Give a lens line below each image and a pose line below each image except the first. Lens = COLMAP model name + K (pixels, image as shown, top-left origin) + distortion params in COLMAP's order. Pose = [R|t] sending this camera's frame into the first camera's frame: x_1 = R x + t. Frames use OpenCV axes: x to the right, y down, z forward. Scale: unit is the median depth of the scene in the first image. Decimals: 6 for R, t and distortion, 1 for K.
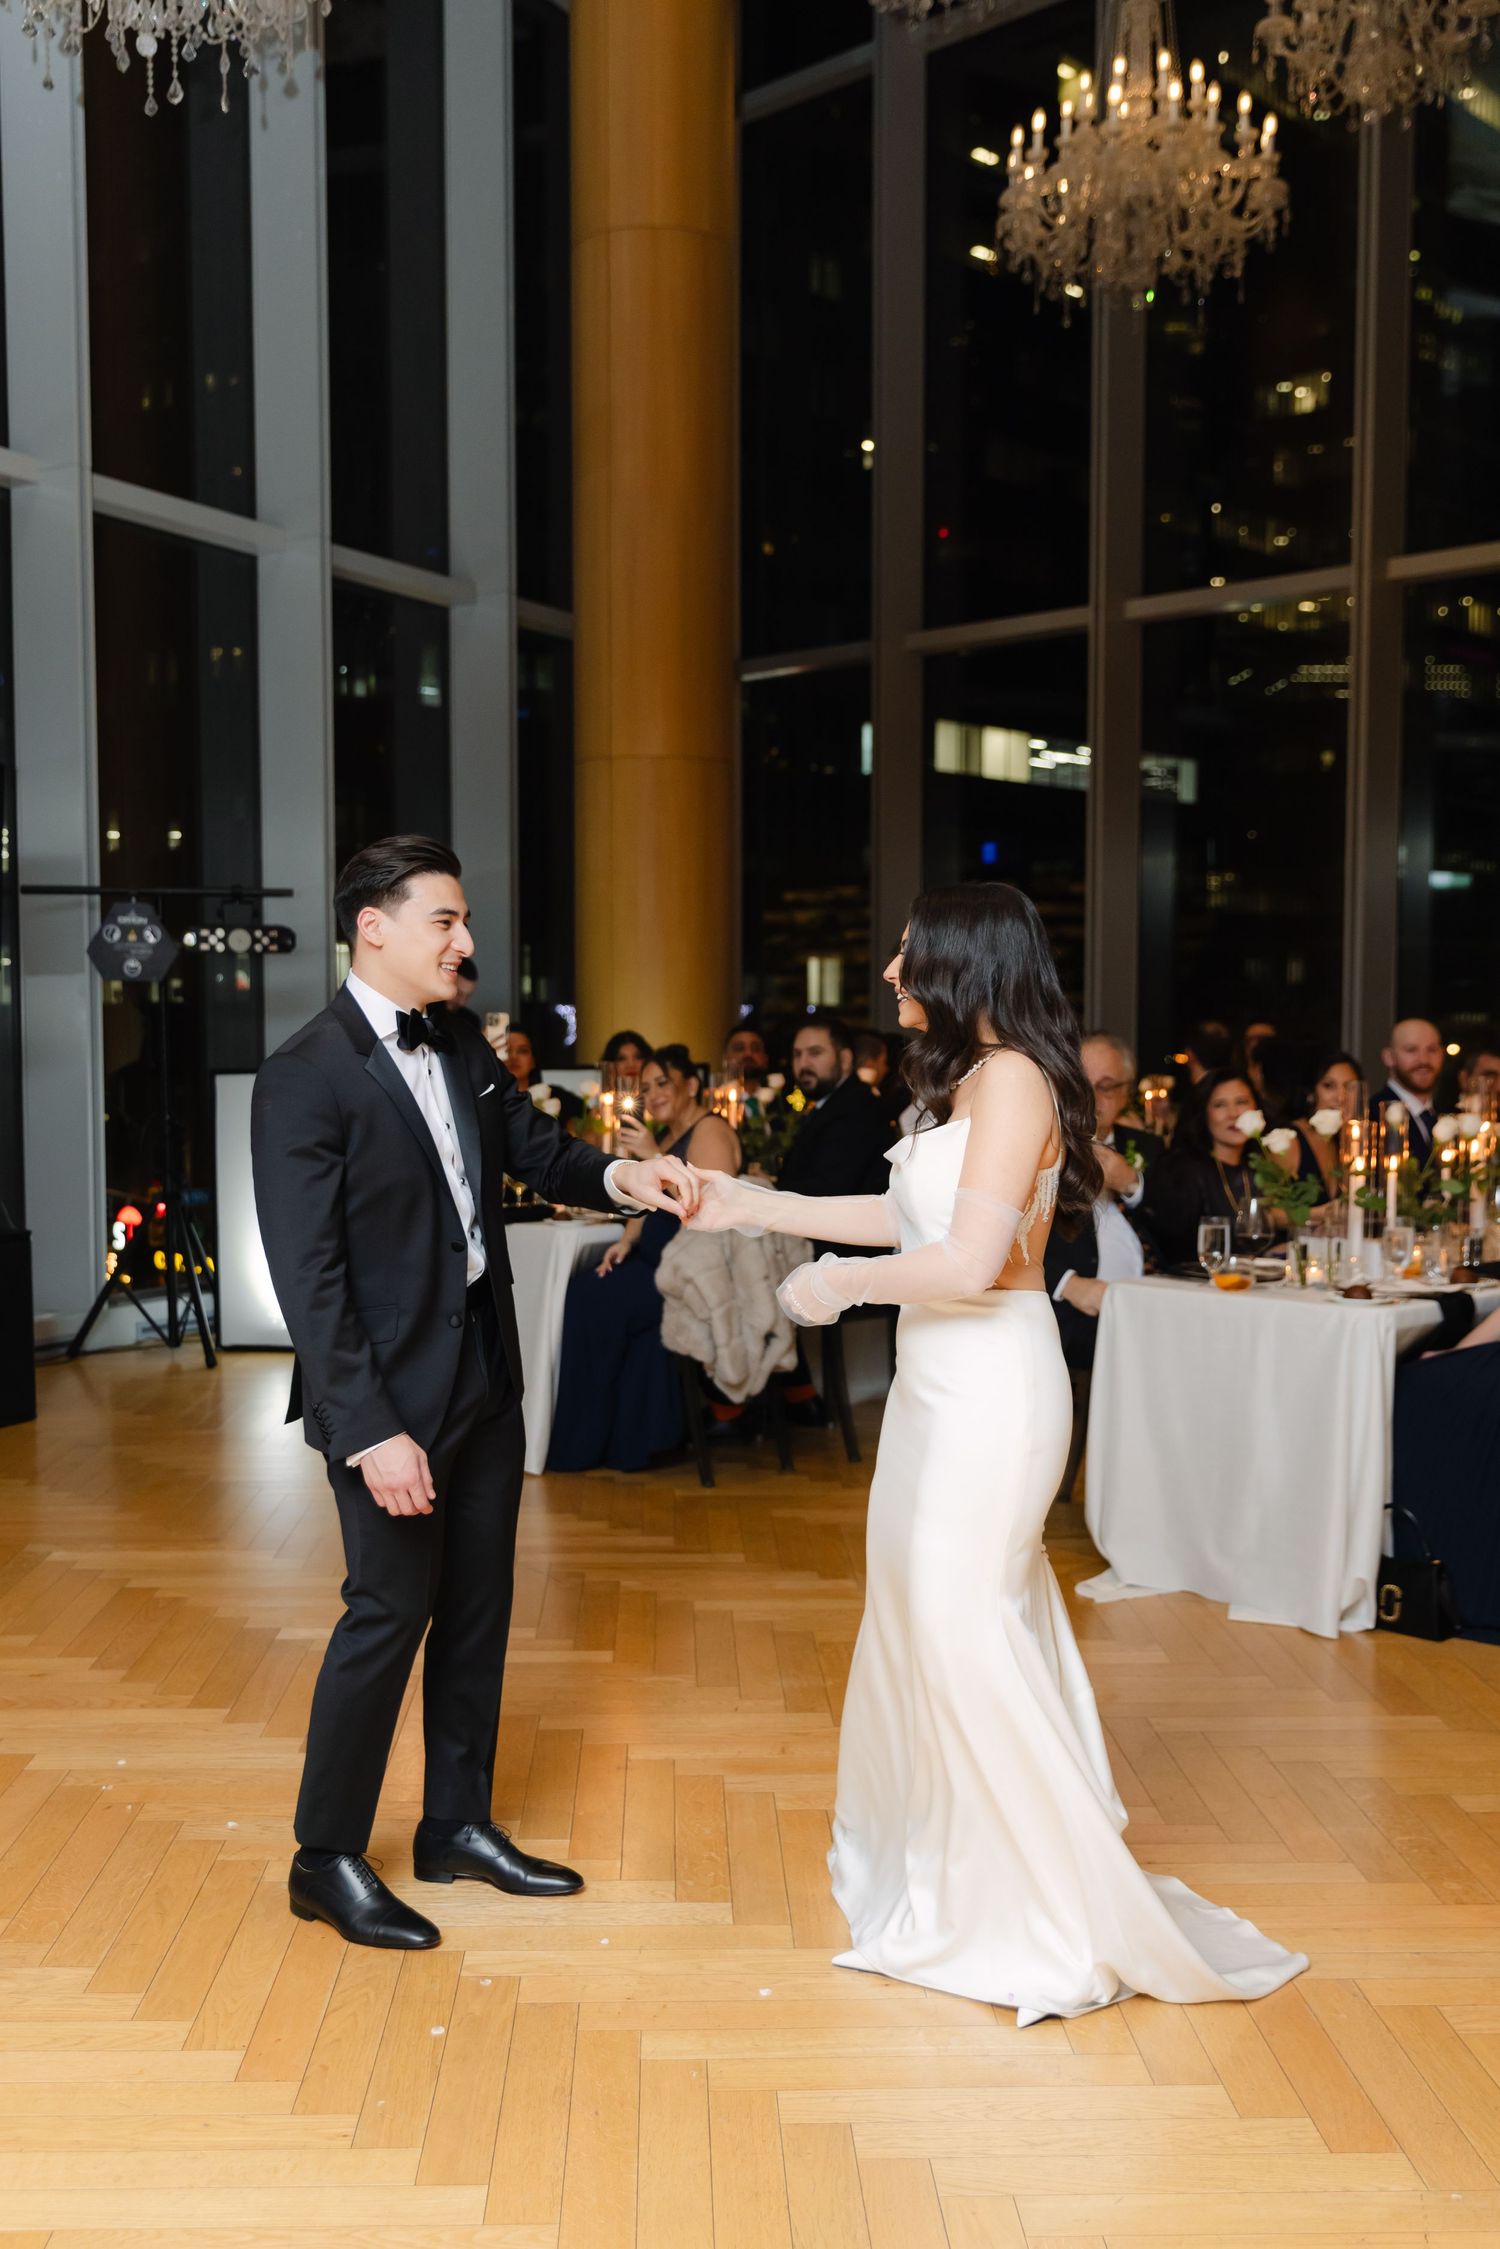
lens RADIAL K [[2233.0, 0, 693.3], [0, 2233.0, 1172.5], [0, 0, 1]] dist [-0.002854, 0.017328]
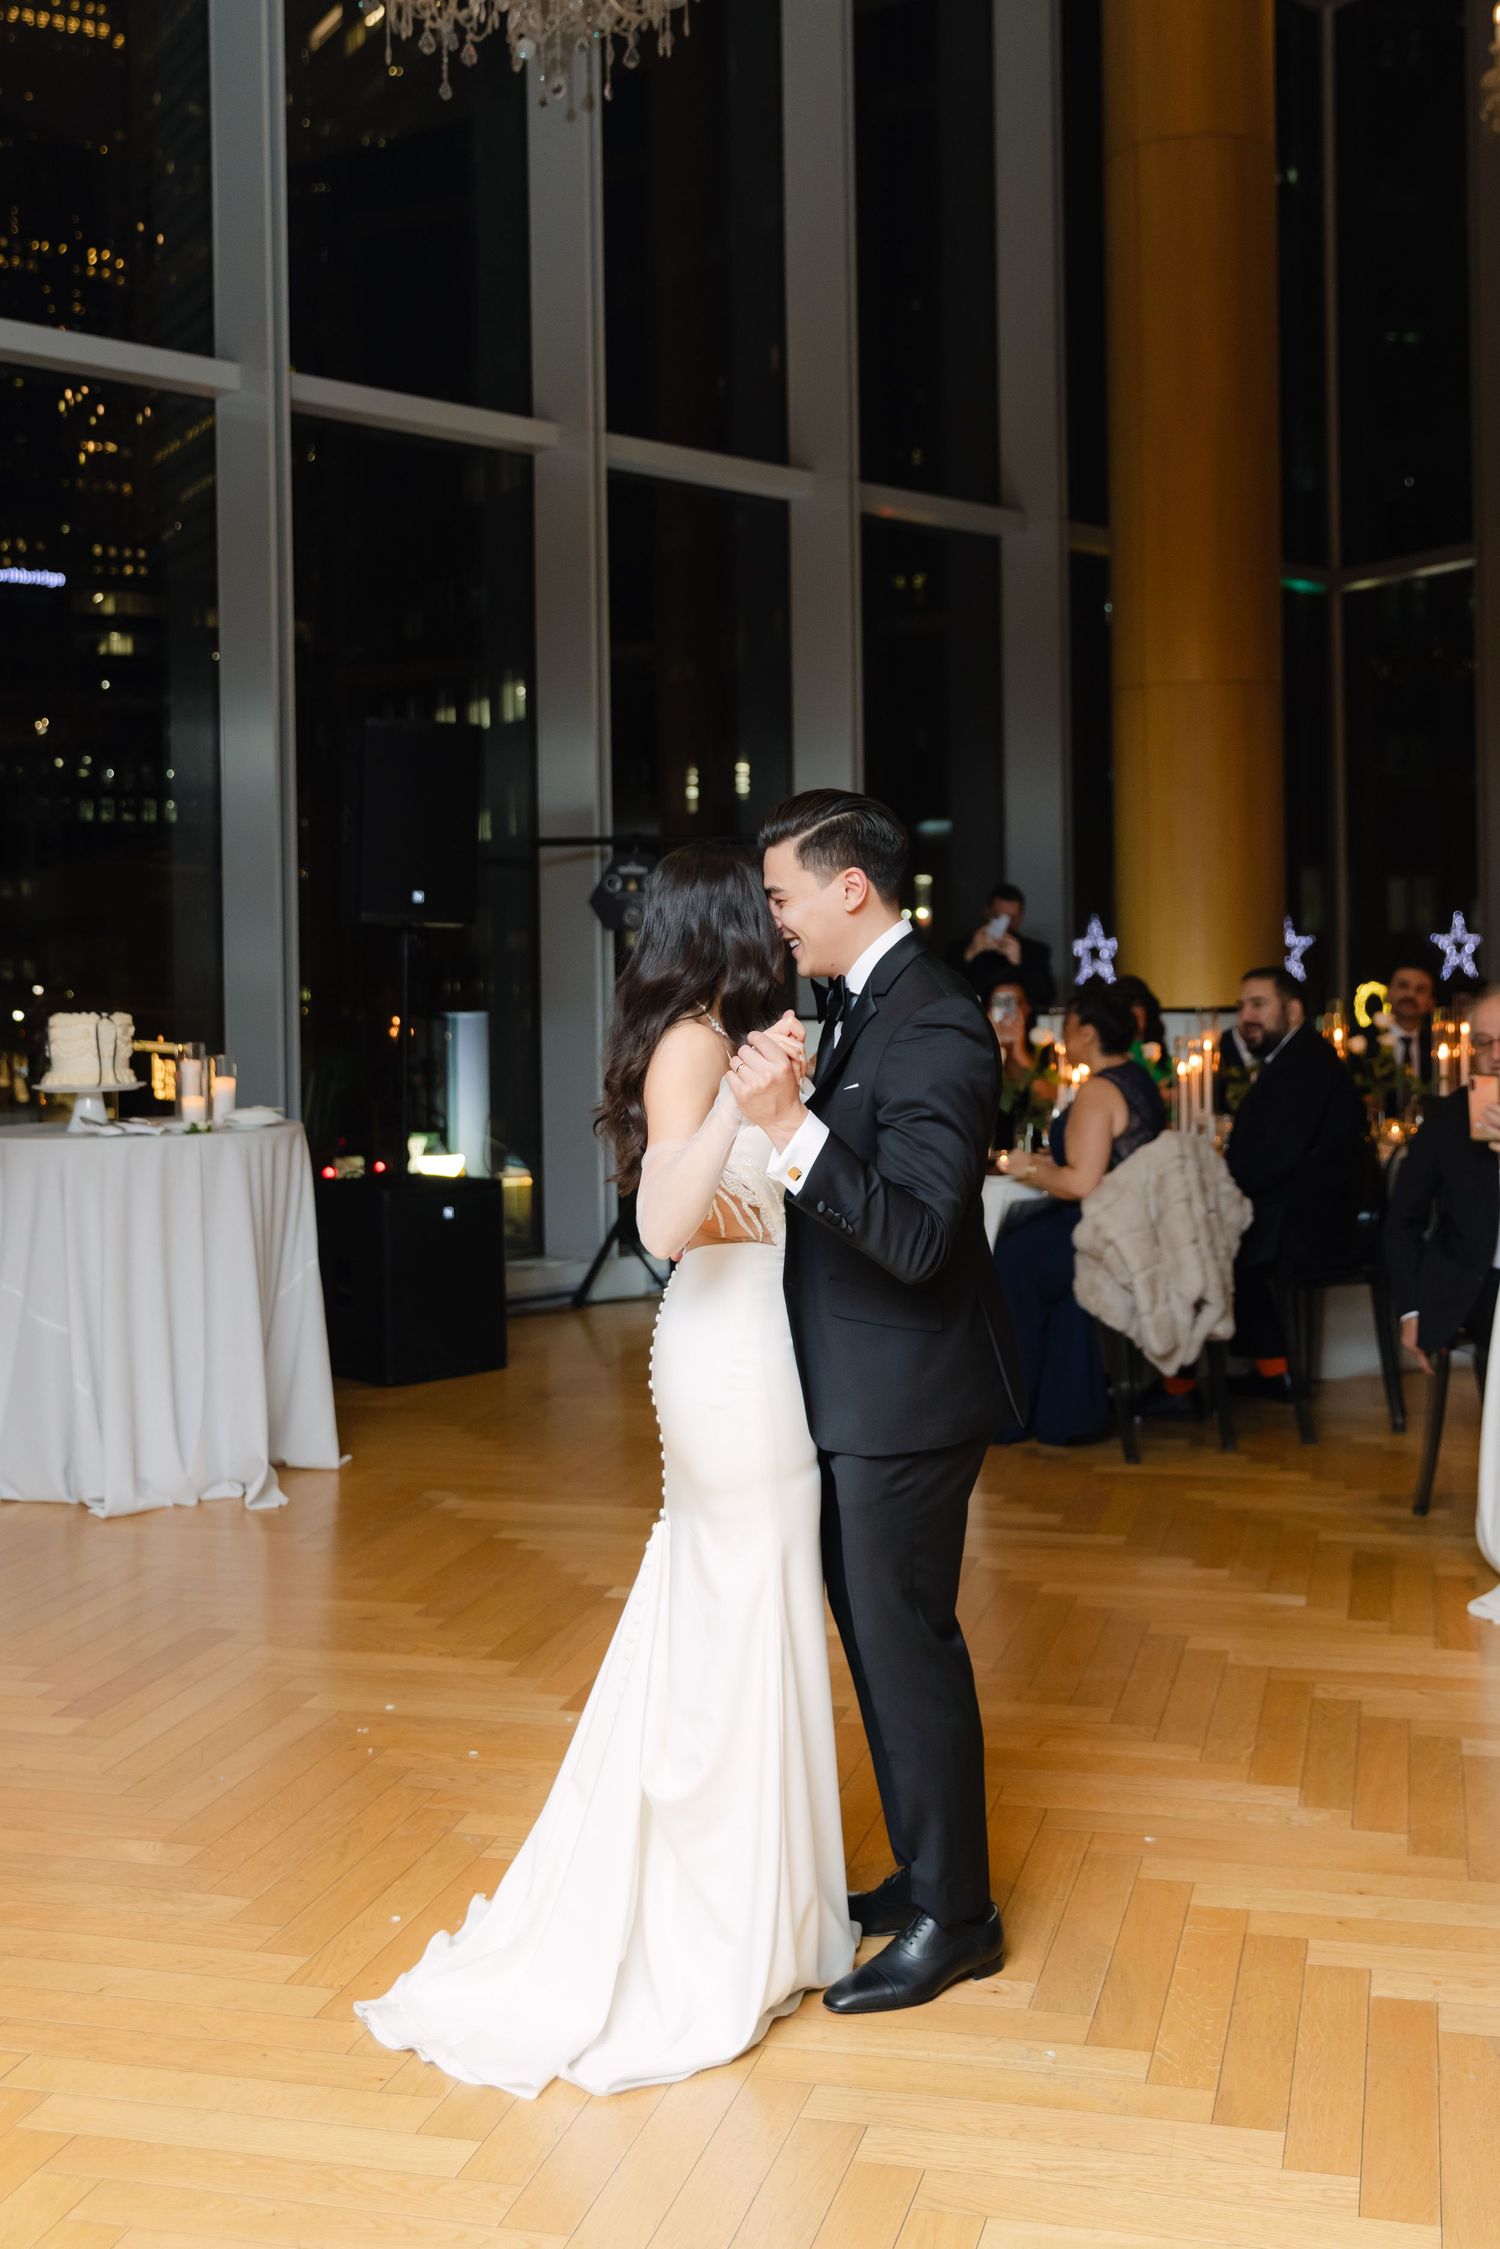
lens RADIAL K [[2392.2, 0, 803.6], [0, 2392.2, 956.6], [0, 0, 1]] dist [0.007110, 0.004404]
pose [[0.964350, -0.013090, -0.264306, 0.141681], [-0.004634, 0.997787, -0.066327, -0.004110], [0.264590, 0.065187, 0.962155, -0.016278]]
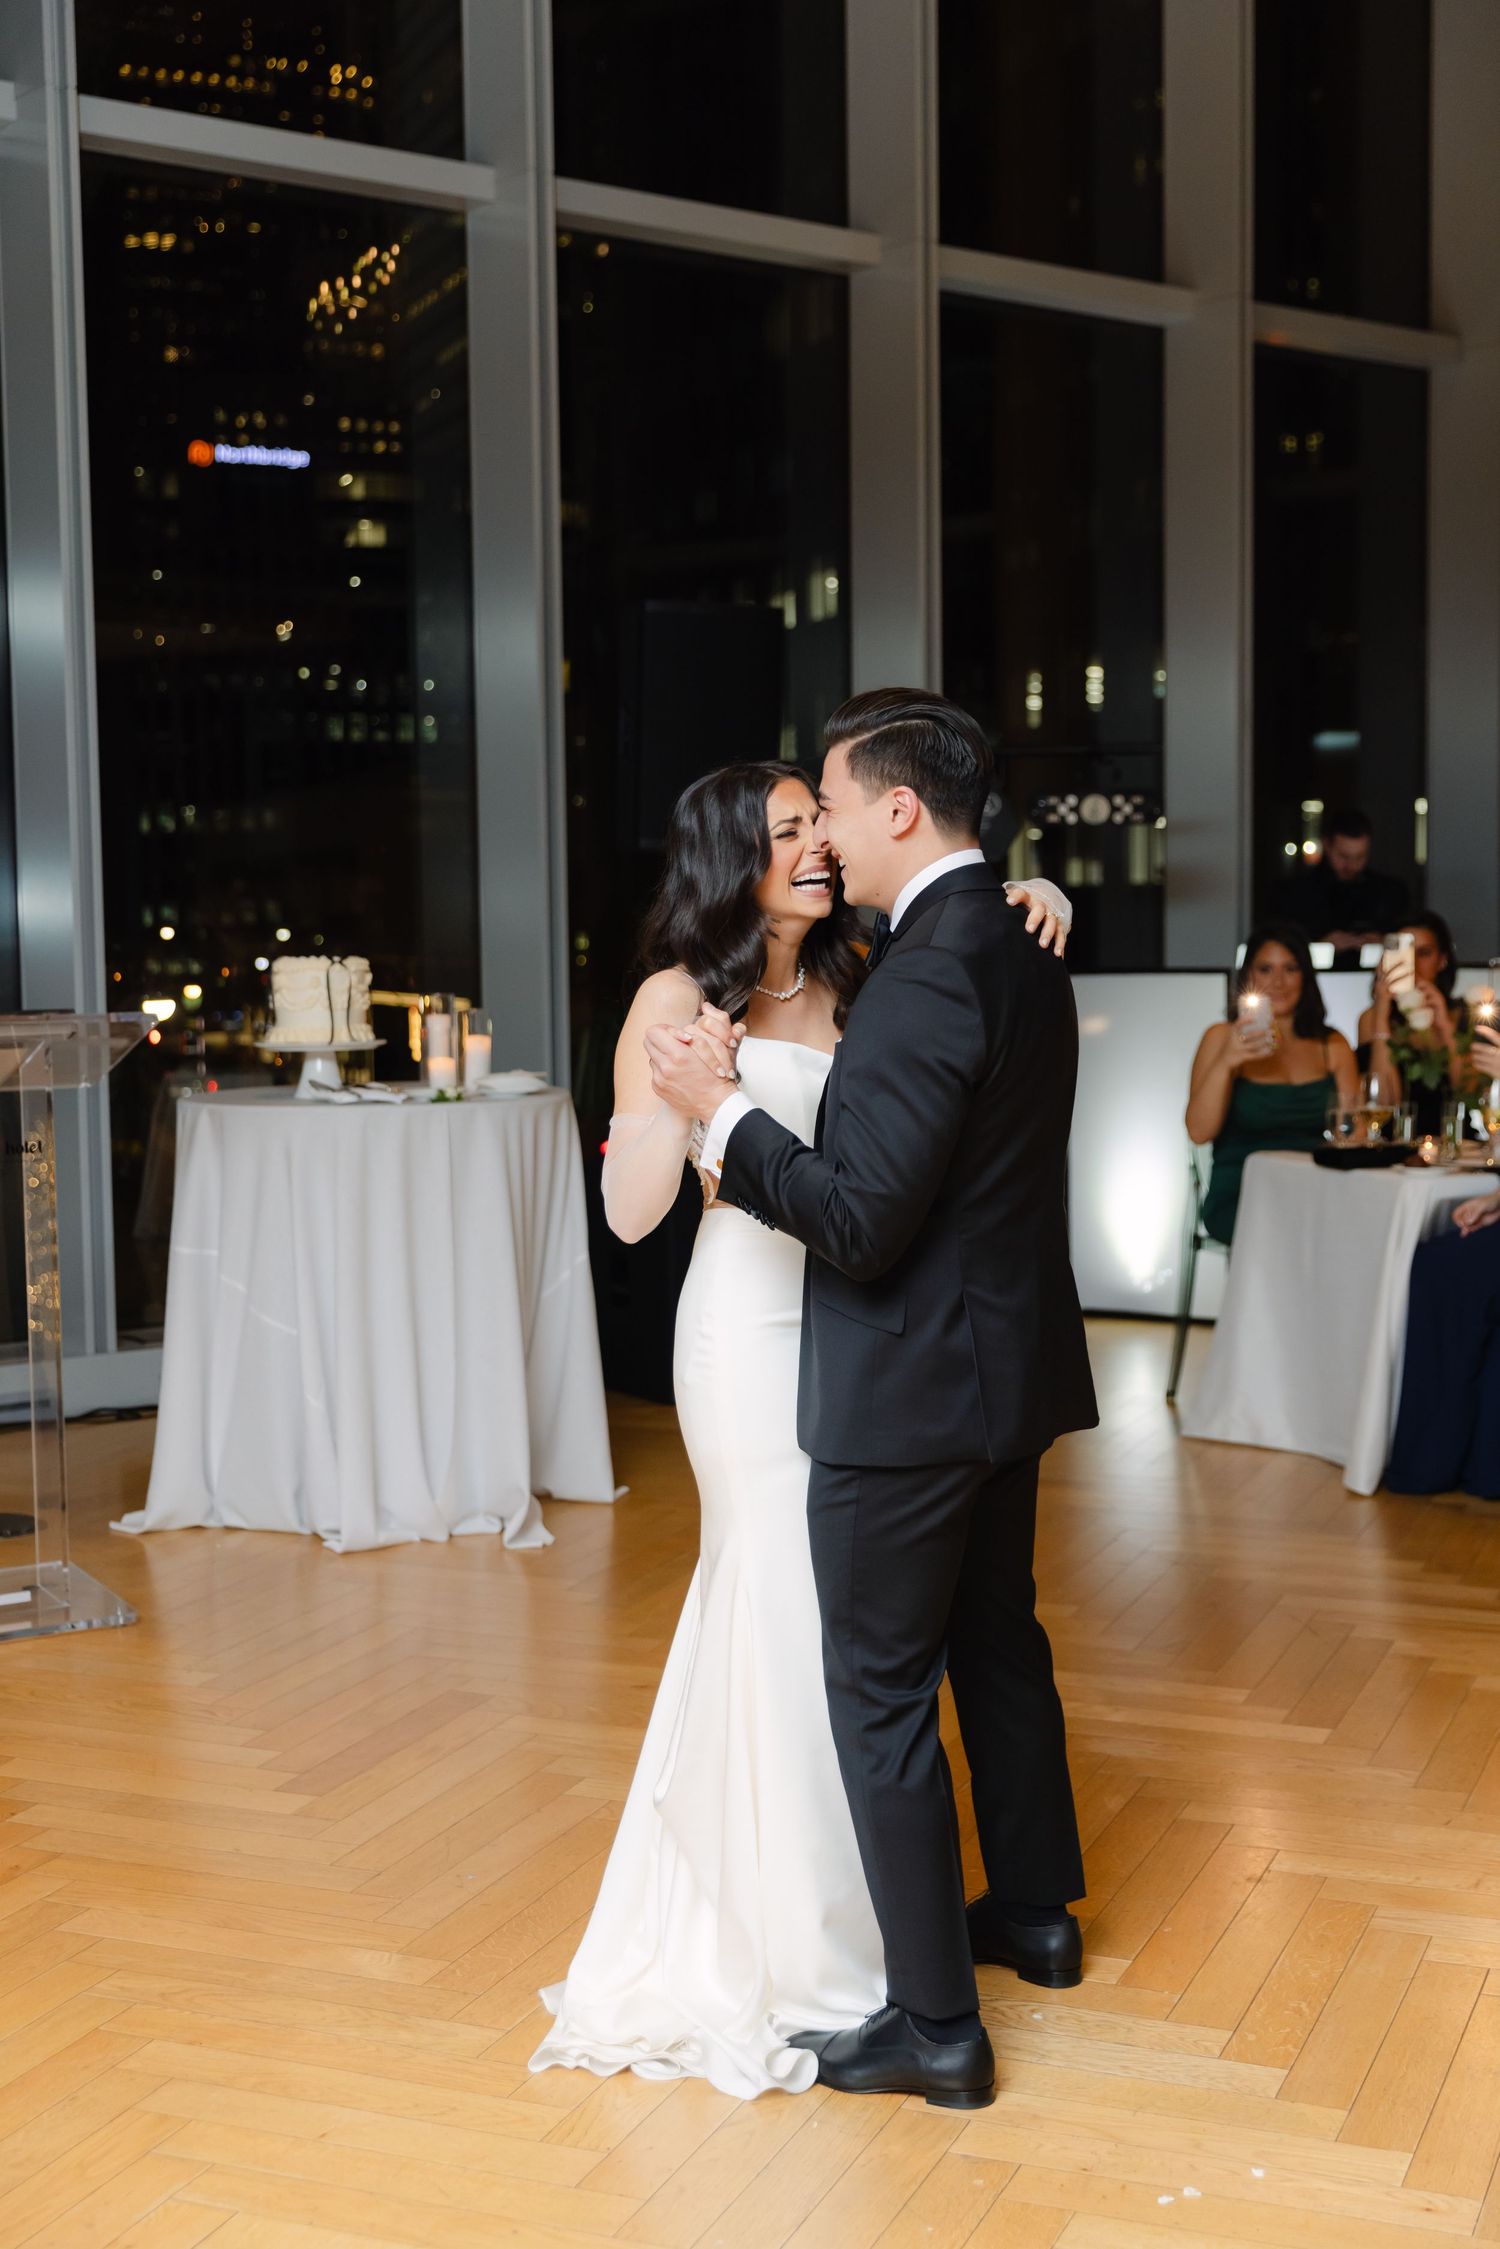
lens RADIAL K [[2804.2, 0, 797.4], [0, 2804.2, 1123.4], [0, 0, 1]] dist [0.012933, -0.013743]
pose [[0.922273, 0.021090, -0.385964, 0.123361], [-0.016776, 0.999754, 0.014542, -0.004382], [0.386176, -0.006937, 0.922399, 0.027864]]
